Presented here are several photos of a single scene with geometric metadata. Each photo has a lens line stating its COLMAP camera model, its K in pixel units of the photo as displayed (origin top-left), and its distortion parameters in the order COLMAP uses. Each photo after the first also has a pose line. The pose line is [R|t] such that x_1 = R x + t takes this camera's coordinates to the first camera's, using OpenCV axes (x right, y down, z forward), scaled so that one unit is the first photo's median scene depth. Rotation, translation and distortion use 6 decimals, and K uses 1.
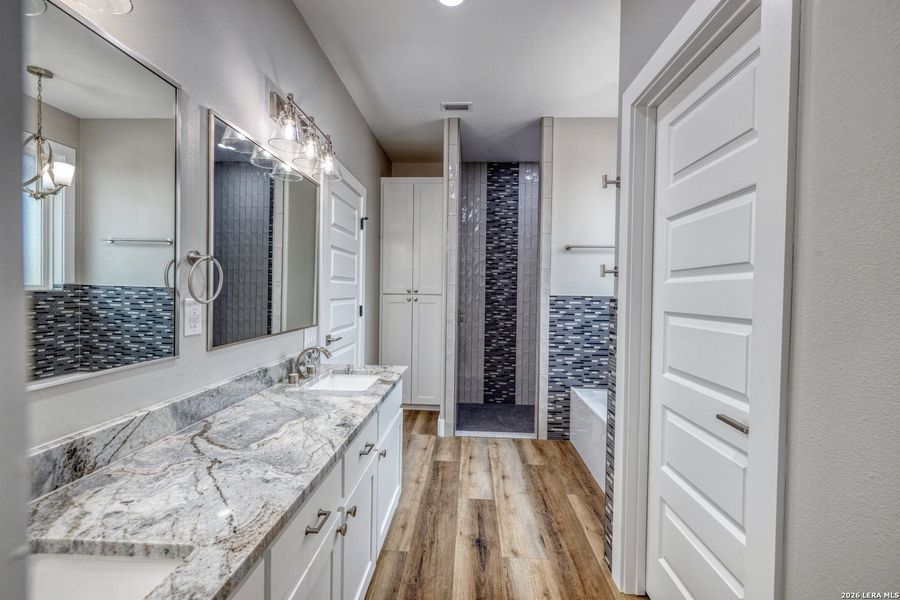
lens RADIAL K [[377.7, 0, 450.0], [0, 377.7, 300.0], [0, 0, 1]] dist [-0.000143, 0.000027]
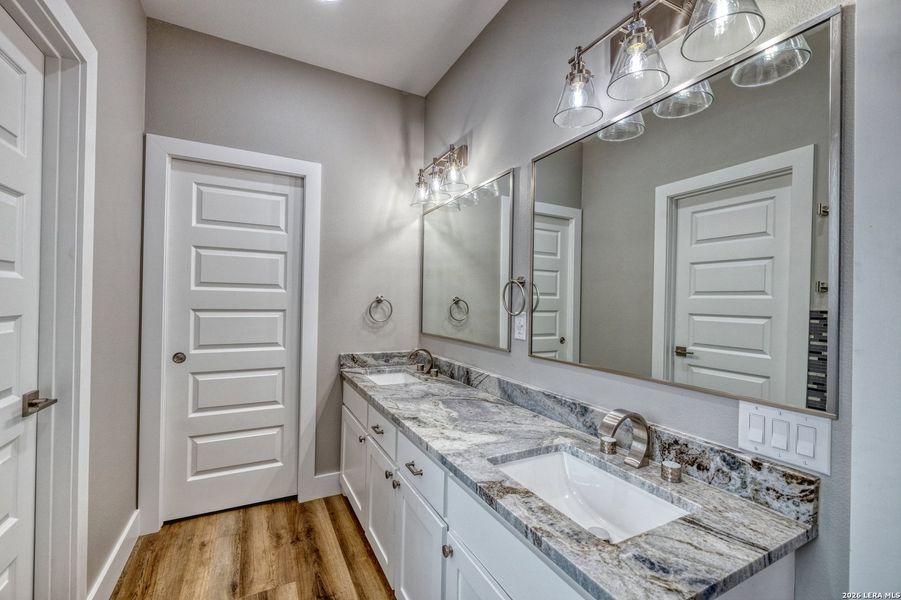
lens RADIAL K [[378.2, 0, 450.5], [0, 378.2, 300.0], [0, 0, 1]] dist [-0.000143, 0.000027]
pose [[-0.859689, -0.034337, -0.509662, 0.224711], [-0.045528, 0.998918, 0.009496, -0.049752], [0.508785, 0.031368, -0.860322, 2.053064]]
